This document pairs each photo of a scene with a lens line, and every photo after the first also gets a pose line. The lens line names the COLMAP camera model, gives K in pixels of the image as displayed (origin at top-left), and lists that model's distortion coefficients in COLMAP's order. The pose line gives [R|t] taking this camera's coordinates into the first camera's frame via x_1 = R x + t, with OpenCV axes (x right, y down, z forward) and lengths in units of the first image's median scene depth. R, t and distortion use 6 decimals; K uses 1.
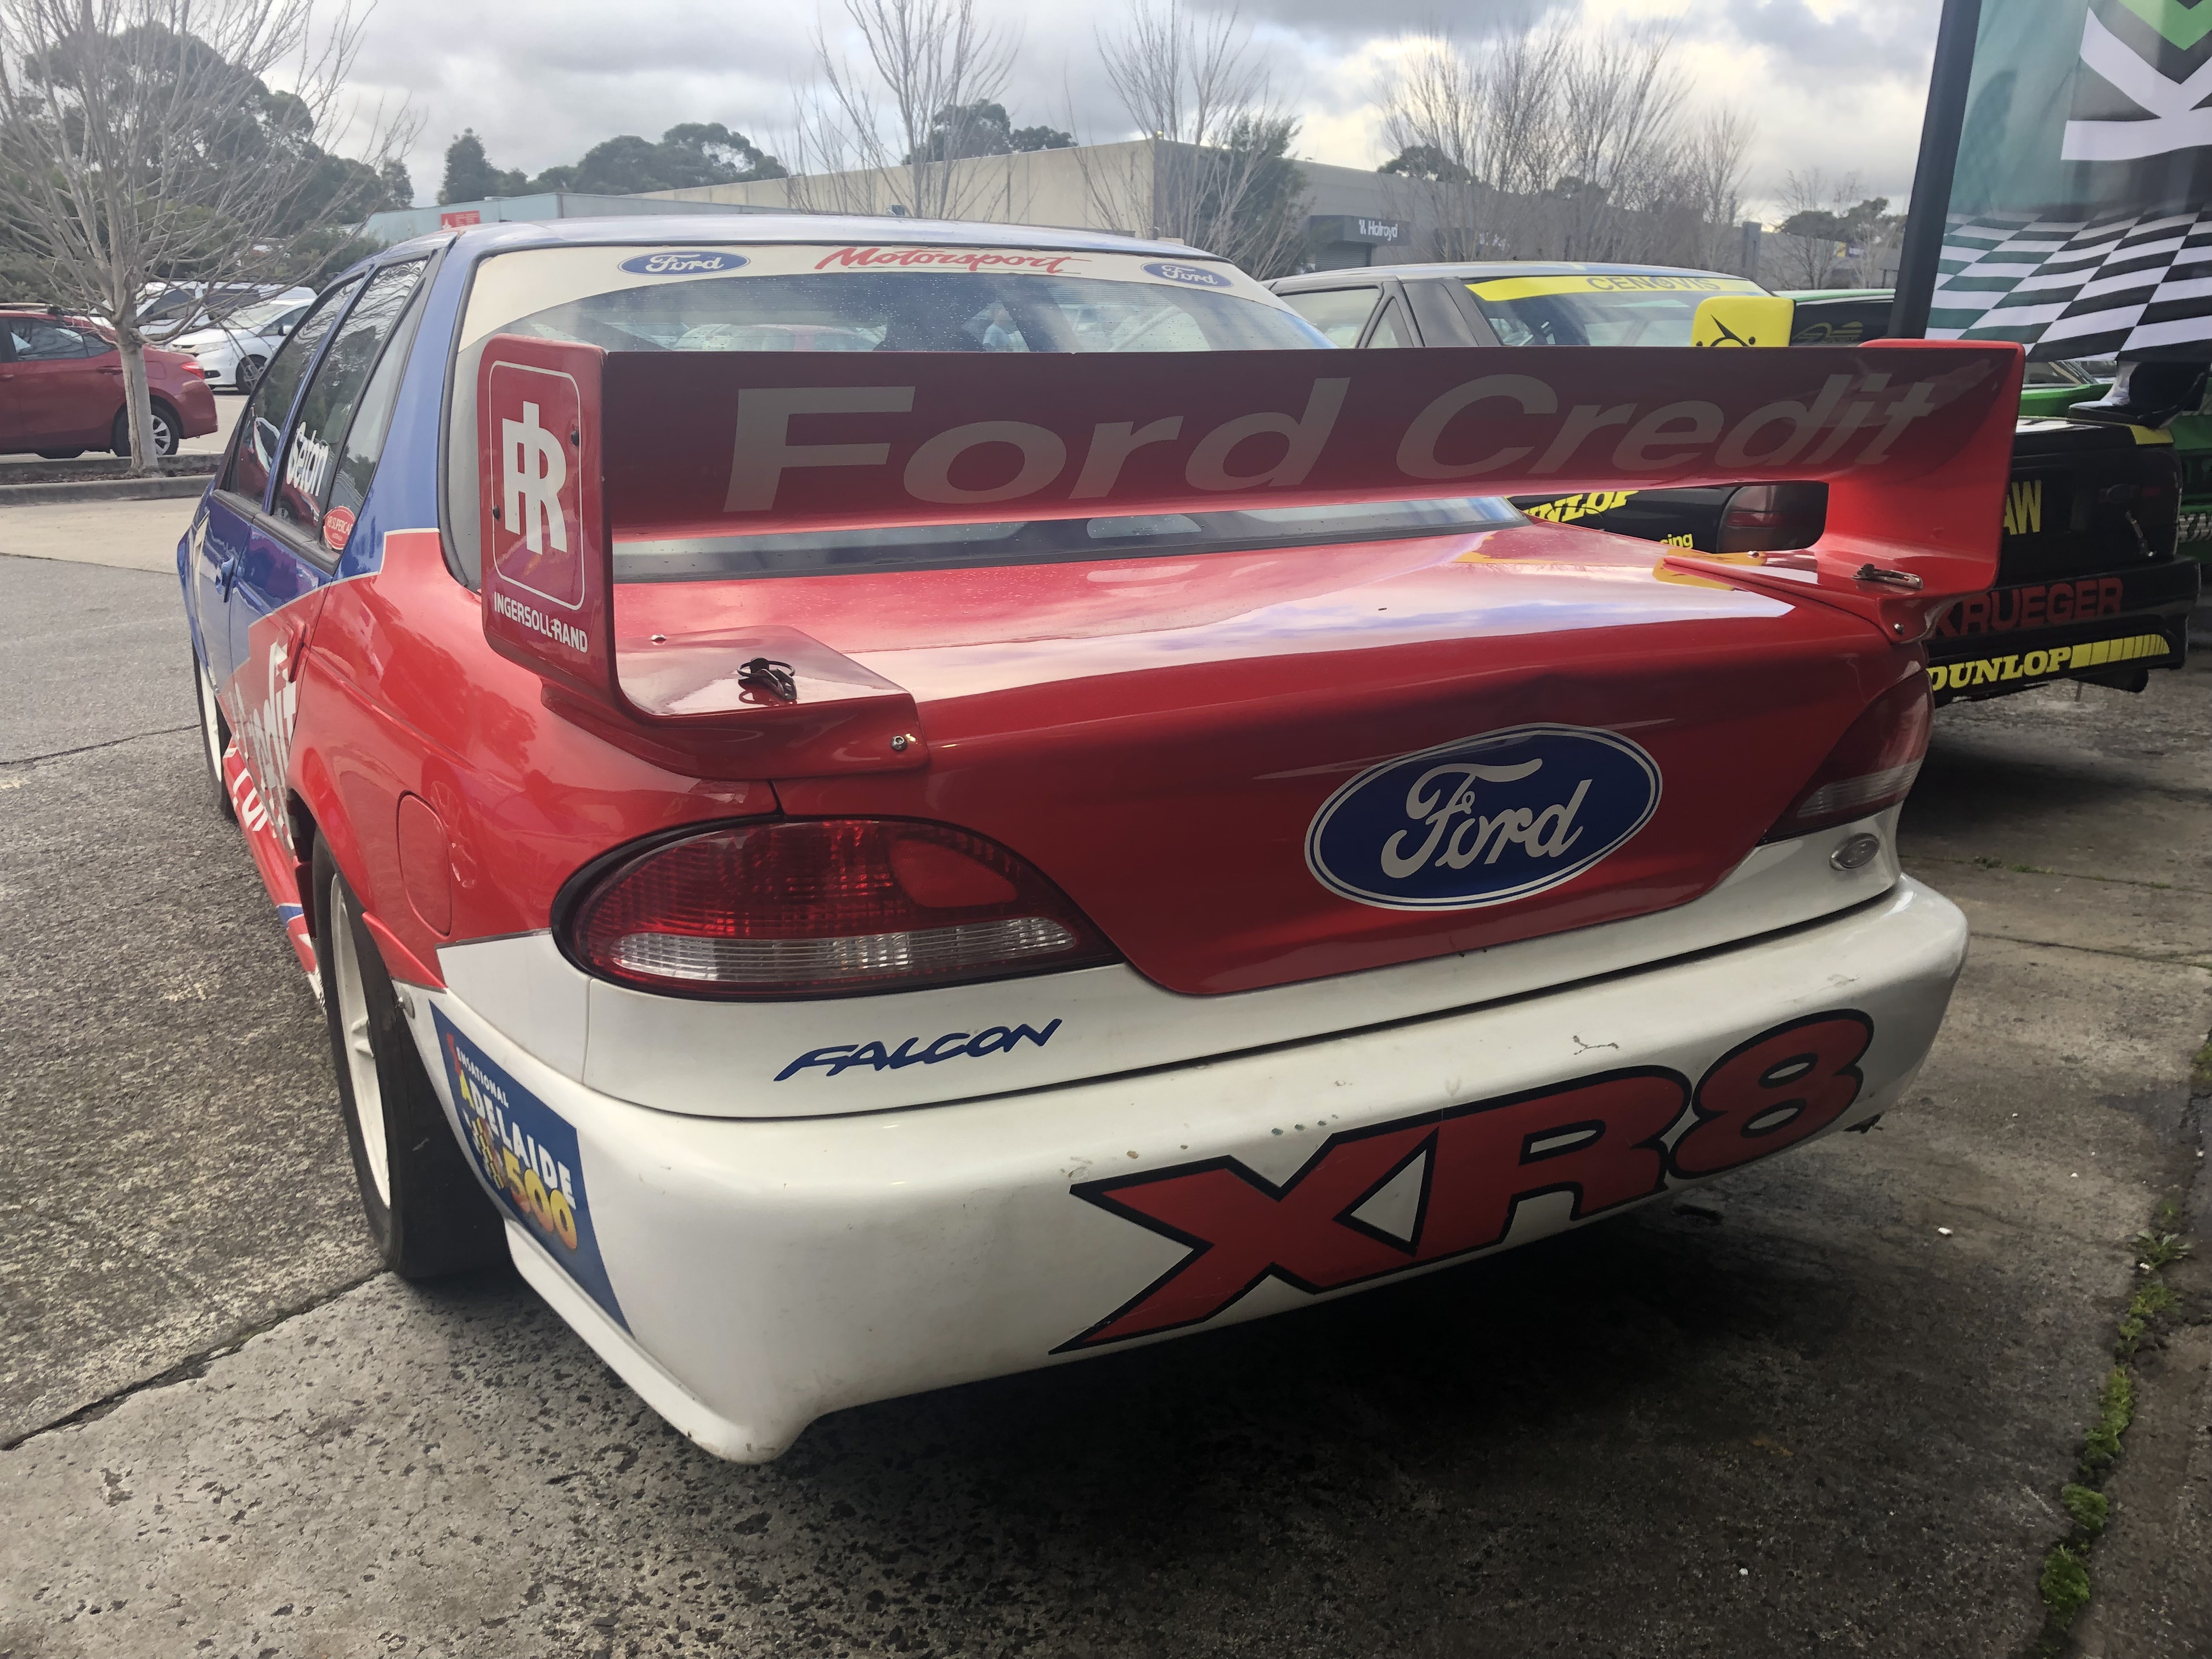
lens RADIAL K [[1875.2, 0, 1106.0], [0, 1875.2, 829.5], [0, 0, 1]] dist [0.020089, 0.004735]
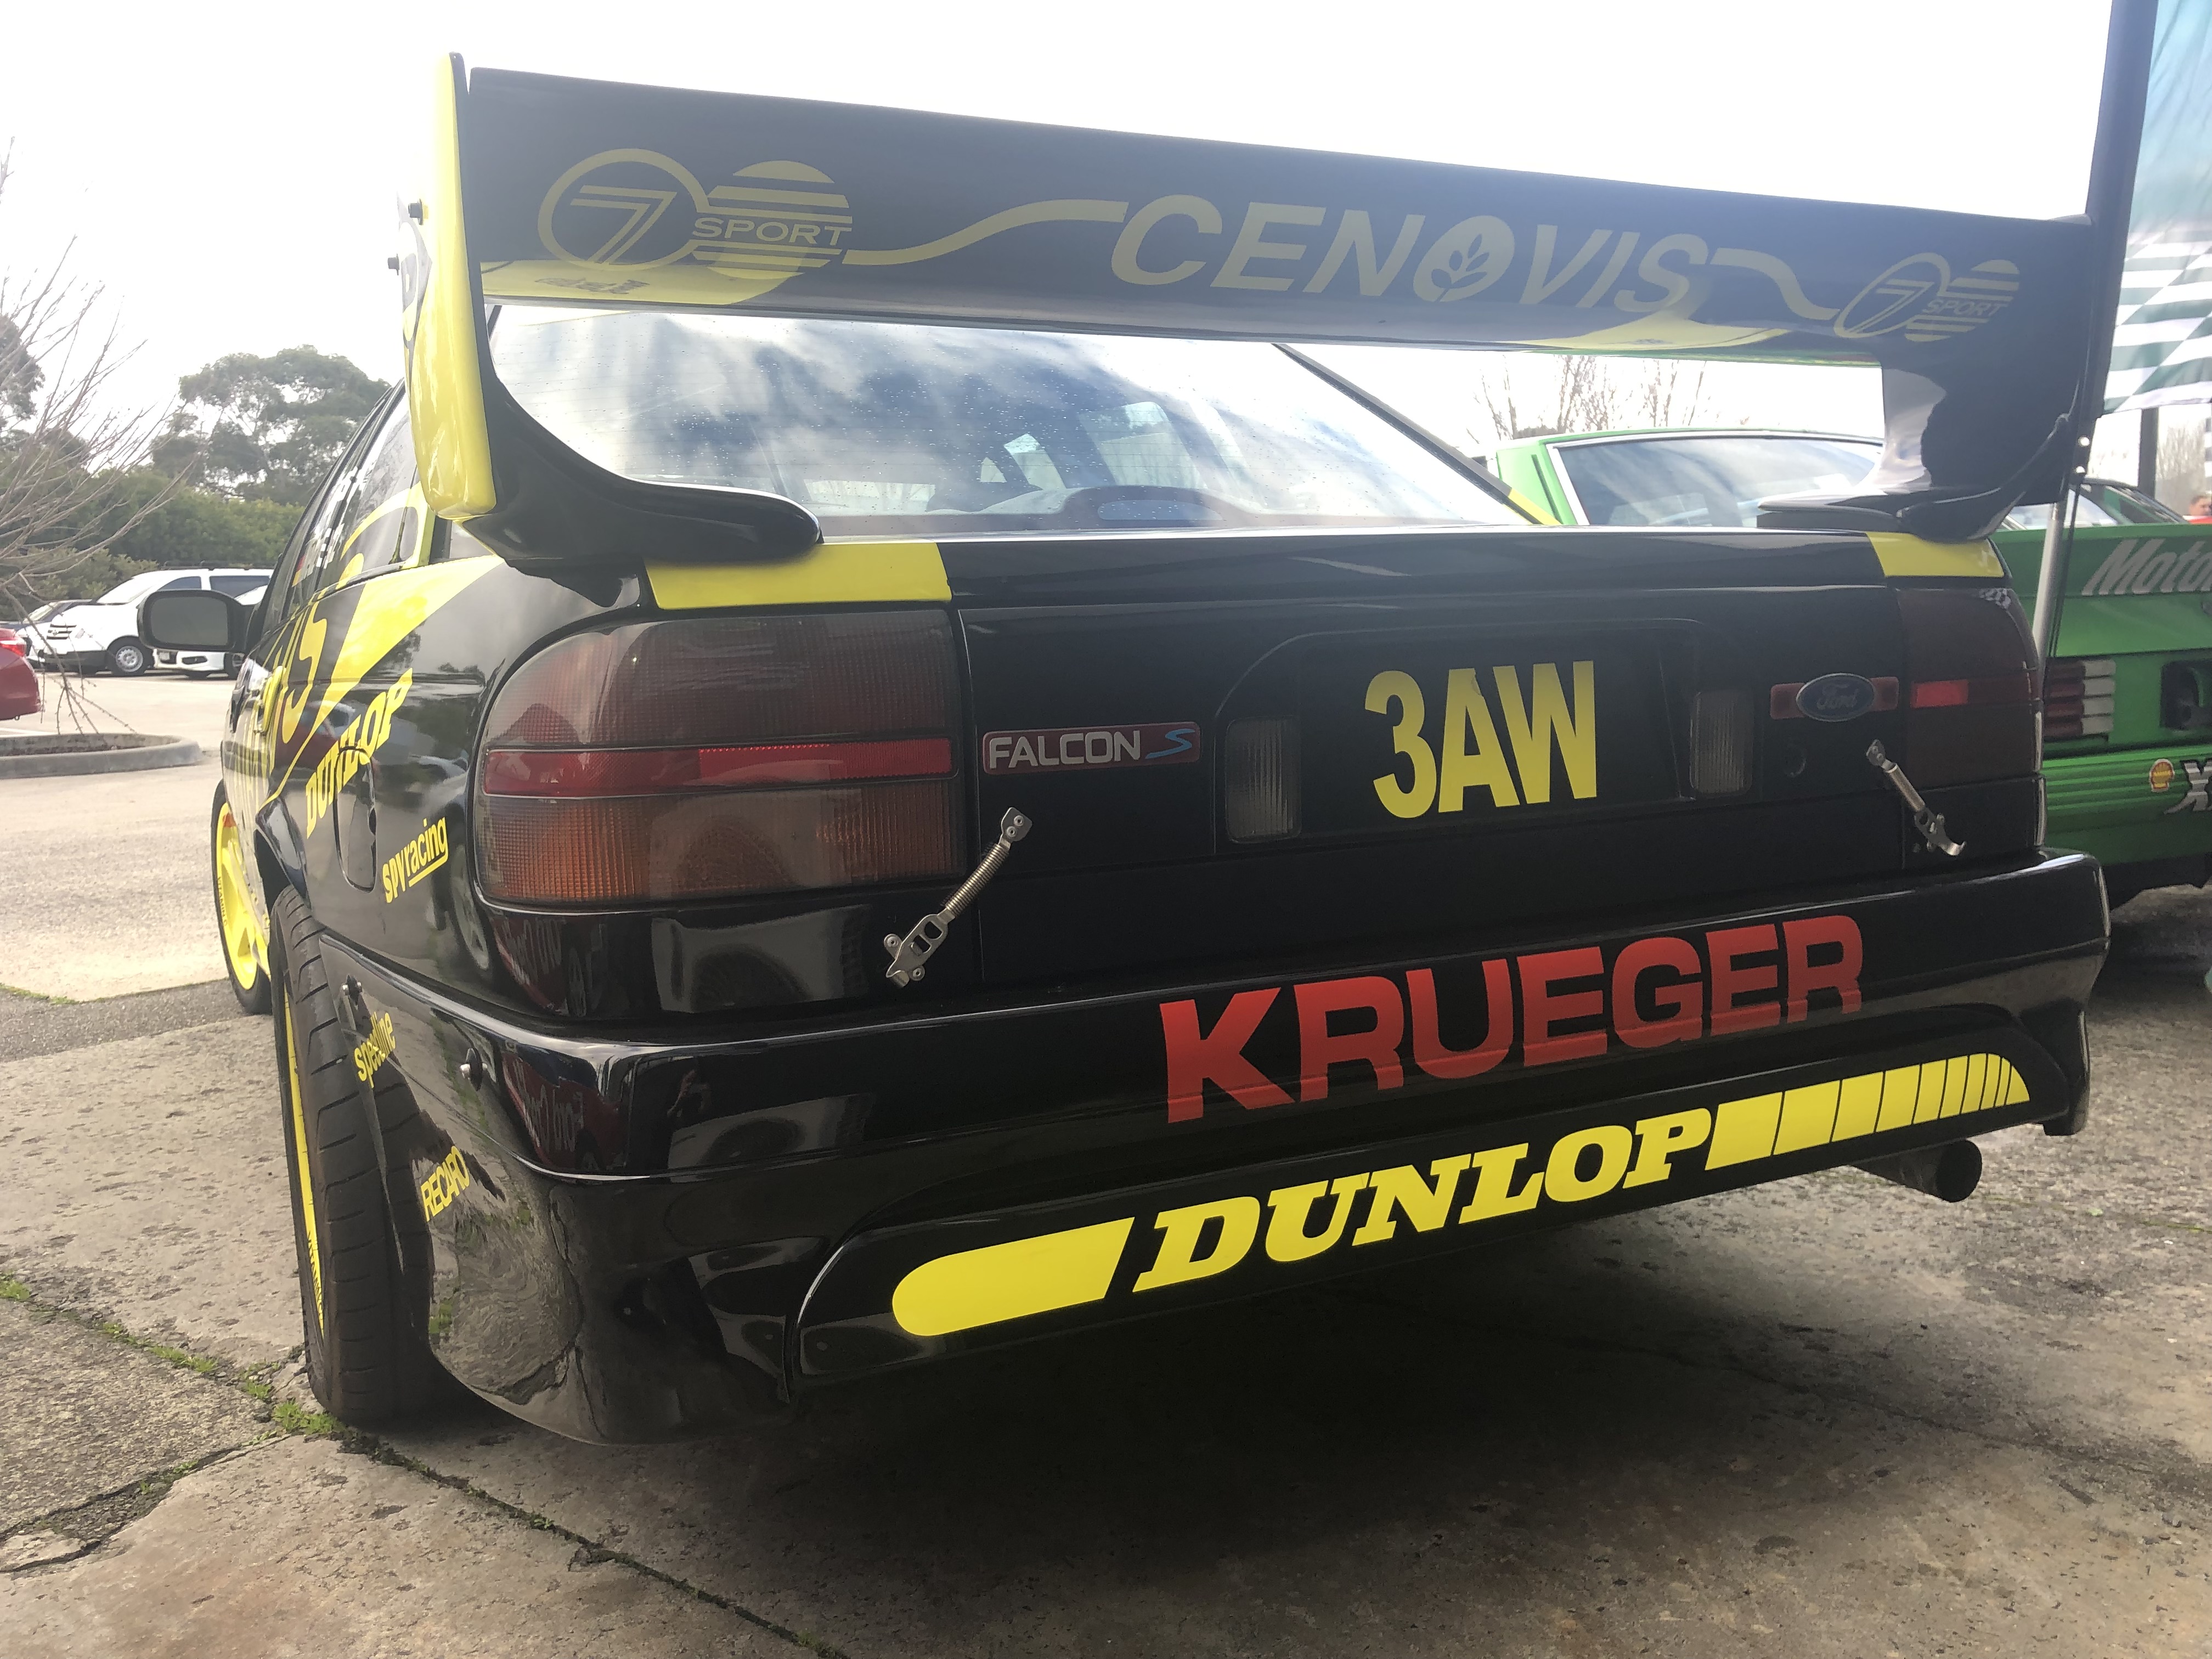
lens RADIAL K [[1875.2, 0, 1106.0], [0, 1875.2, 829.5], [0, 0, 1]] dist [0.020089, 0.004735]
pose [[0.997778, -0.010970, -0.065714, 0.423897], [0.001363, 0.989507, -0.144478, -0.098774], [0.066610, 0.144068, 0.987323, 0.632863]]
